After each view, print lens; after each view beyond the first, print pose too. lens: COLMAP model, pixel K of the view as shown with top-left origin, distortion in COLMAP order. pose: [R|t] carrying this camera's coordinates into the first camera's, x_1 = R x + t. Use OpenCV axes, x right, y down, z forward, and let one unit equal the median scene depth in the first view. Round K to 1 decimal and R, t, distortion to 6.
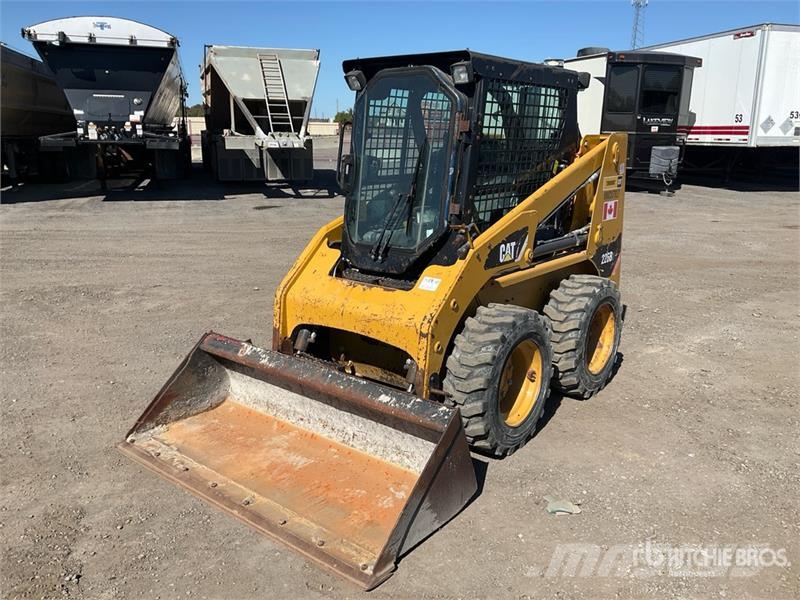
lens RADIAL K [[660.4, 0, 400.0], [0, 660.4, 300.0], [0, 0, 1]] dist [0.071688, -0.136172]
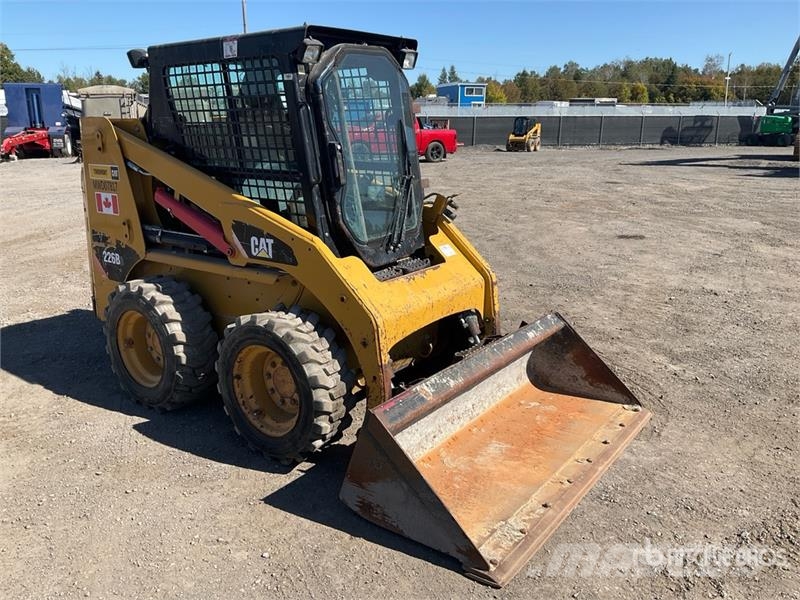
lens RADIAL K [[657.8, 0, 400.0], [0, 657.8, 300.0], [0, 0, 1]] dist [0.164443, -0.371129]
pose [[-0.036657, -0.275750, 0.960530, -0.896611], [0.252246, 0.927499, 0.275894, -0.236200], [-0.966969, 0.252403, 0.035558, 0.900084]]
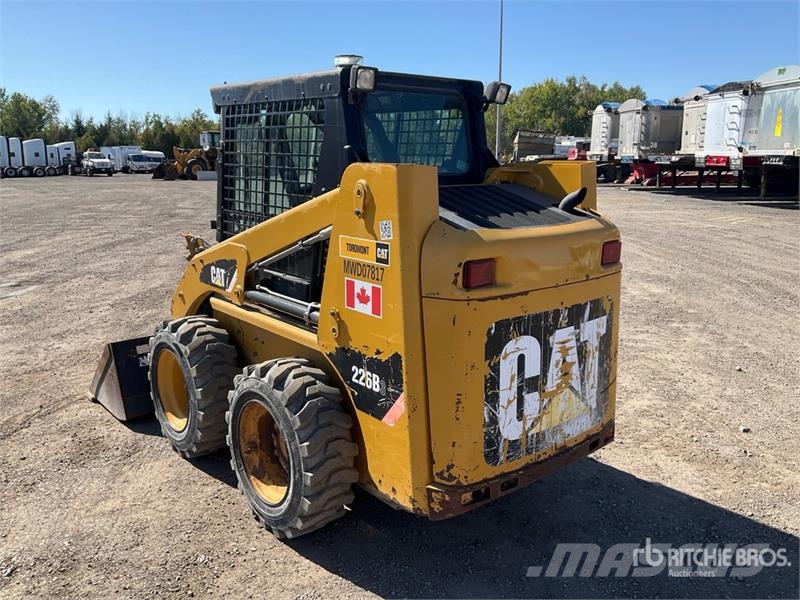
lens RADIAL K [[660.4, 0, 400.0], [0, 660.4, 300.0], [0, 0, 1]] dist [0.071688, -0.136172]
pose [[-0.183244, 0.209793, -0.960421, 0.985694], [-0.243069, 0.936960, 0.251045, -0.325524], [0.952543, 0.279451, -0.120698, 1.267428]]
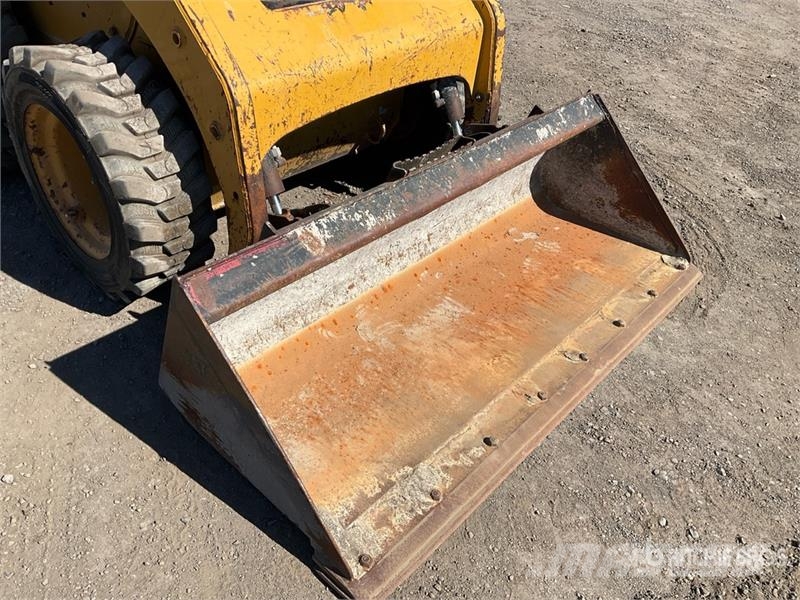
lens RADIAL K [[660.4, 0, 400.0], [0, 660.4, 300.0], [0, 0, 1]] dist [0.071688, -0.136172]
pose [[0.066325, -0.627806, 0.775539, -0.554530], [0.166928, 0.773278, 0.611700, -0.142447], [-0.983736, 0.088888, 0.156086, 0.810503]]
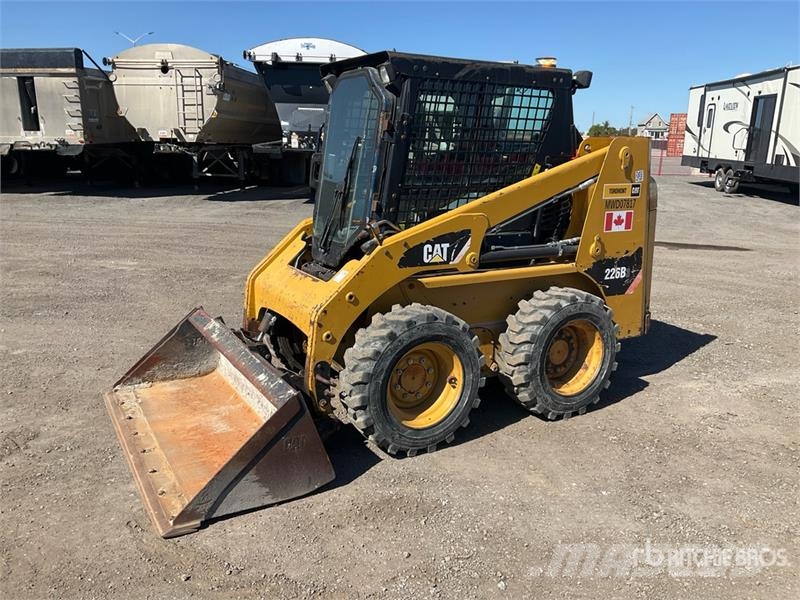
lens RADIAL K [[660.4, 0, 400.0], [0, 660.4, 300.0], [0, 0, 1]] dist [0.071688, -0.136172]
pose [[0.932164, 0.090400, -0.350569, 0.422111], [-0.097216, 0.995262, -0.001853, 0.004028], [0.348740, 0.035808, 0.936535, 0.054058]]
